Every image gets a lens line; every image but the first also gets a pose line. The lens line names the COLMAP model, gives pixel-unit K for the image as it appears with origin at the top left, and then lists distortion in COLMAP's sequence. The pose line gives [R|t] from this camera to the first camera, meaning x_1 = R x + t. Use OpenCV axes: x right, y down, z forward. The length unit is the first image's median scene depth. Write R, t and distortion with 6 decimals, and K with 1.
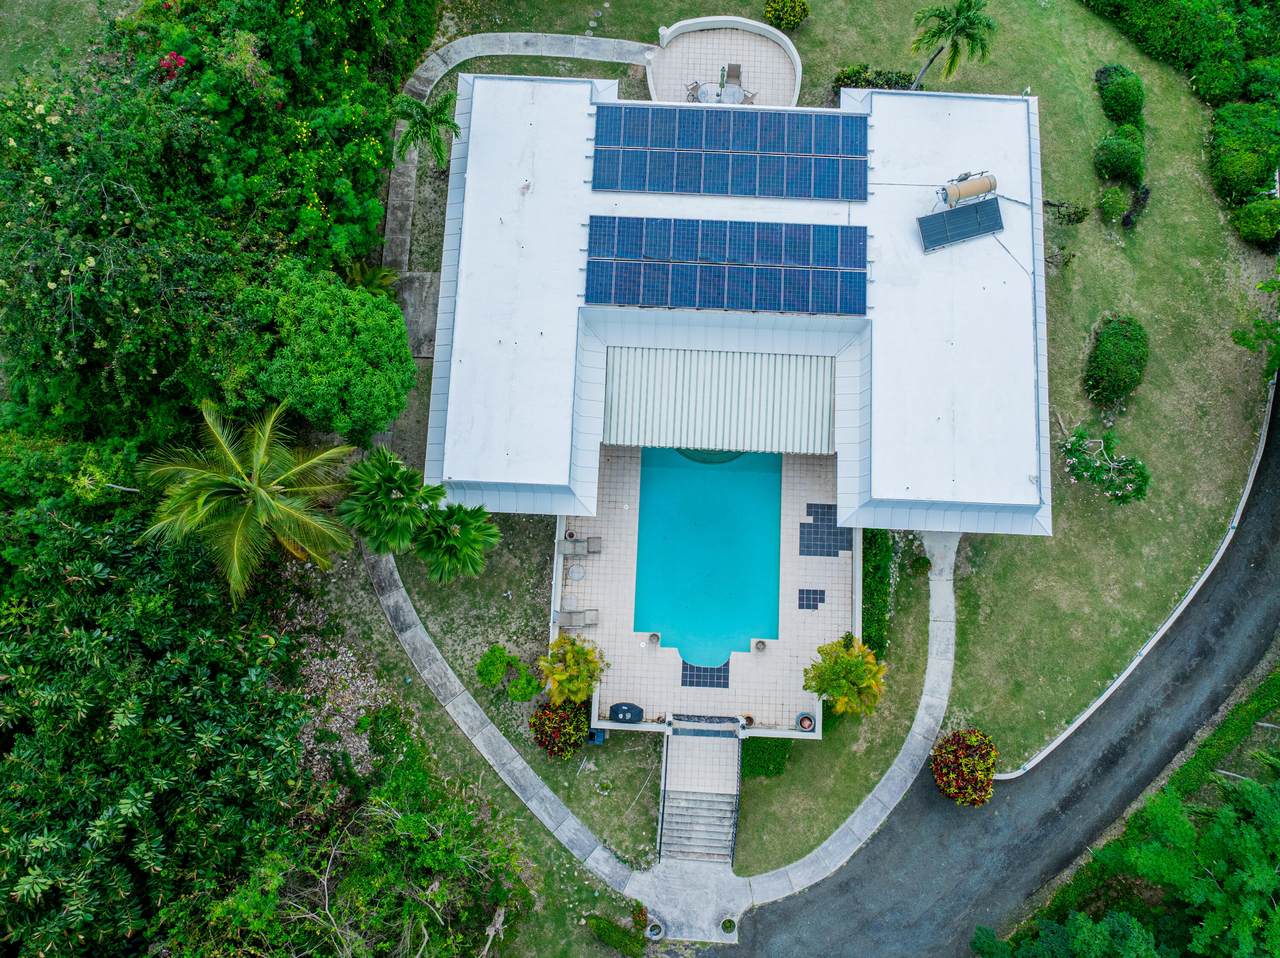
lens RADIAL K [[902.6, 0, 640.0], [0, 902.6, 479.0], [0, 0, 1]] dist [-0.039414, -0.000627]
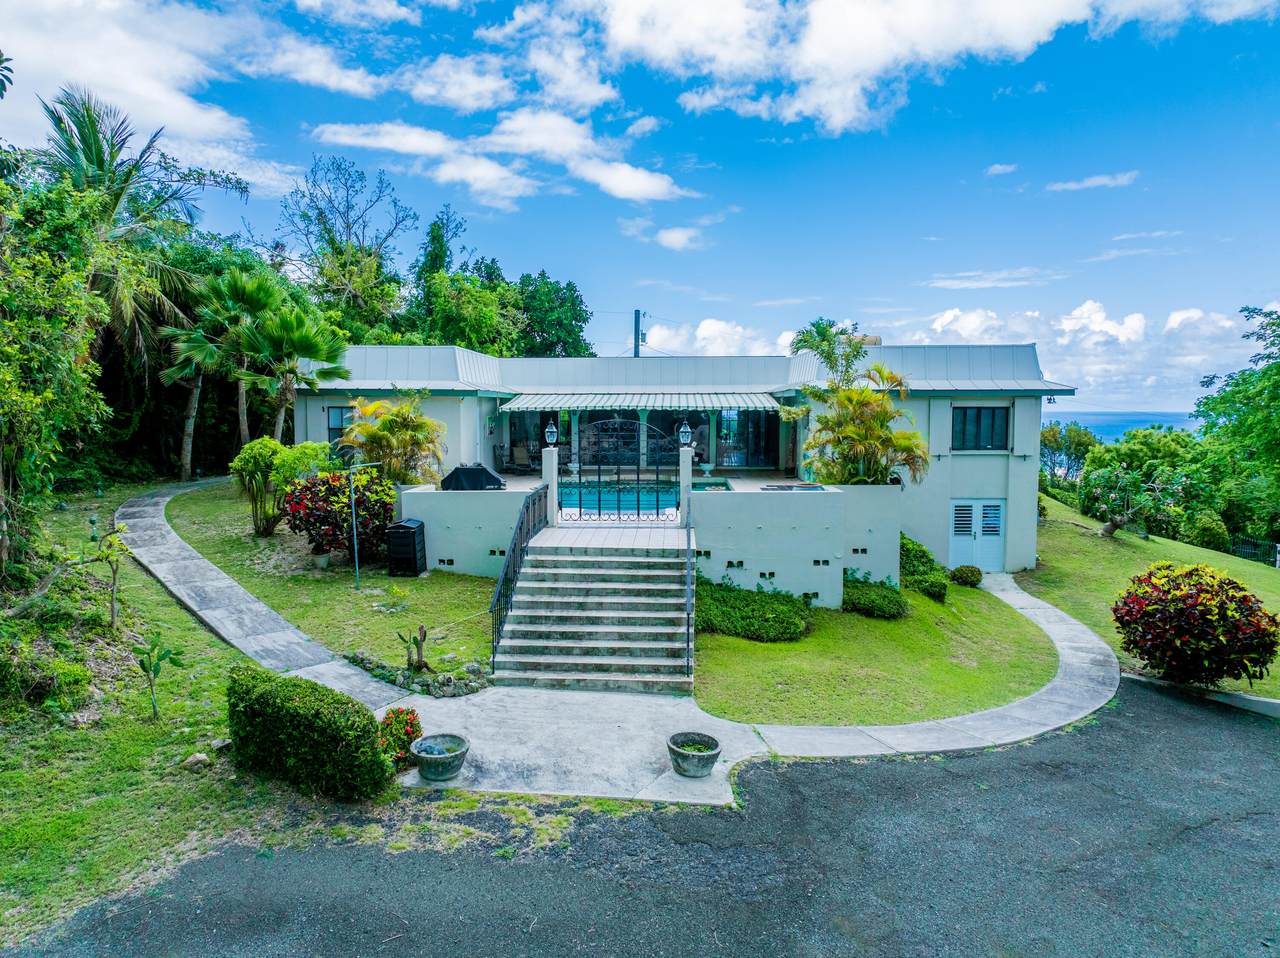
lens RADIAL K [[902.6, 0, 640.0], [0, 902.6, 479.0], [0, 0, 1]] dist [-0.039414, -0.000627]
pose [[0.999958, 0.004995, 0.007675, 0.077732], [0.006314, 0.230830, -0.972974, 0.756064], [-0.006632, 0.972981, 0.230789, 0.838160]]
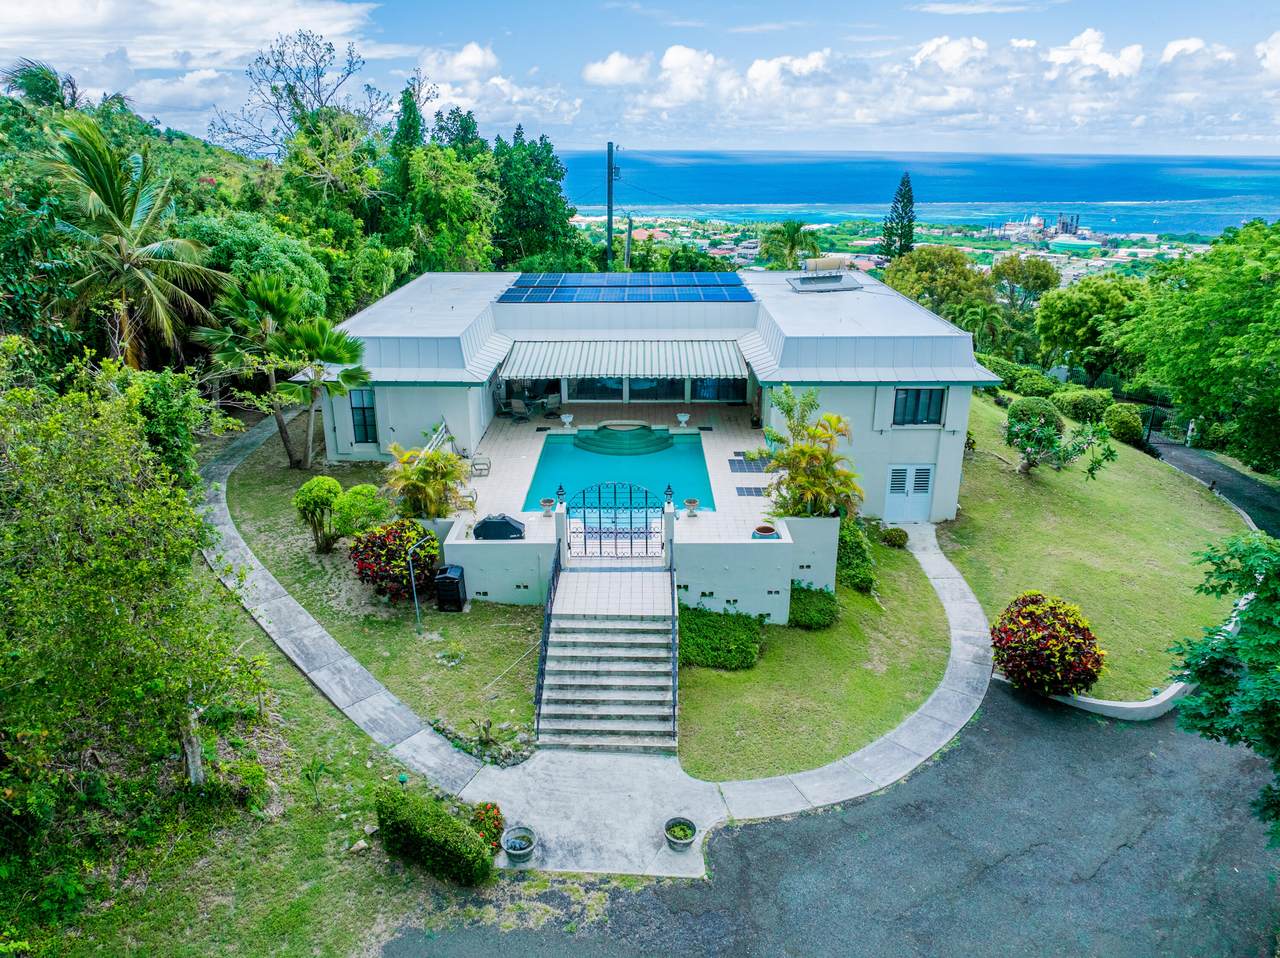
lens RADIAL K [[902.6, 0, 640.0], [0, 902.6, 479.0], [0, 0, 1]] dist [-0.039414, -0.000627]
pose [[0.999101, -0.011607, 0.040773, 0.060990], [0.041266, 0.486561, -0.872671, 0.802990], [-0.009710, 0.873569, 0.486603, 0.612578]]
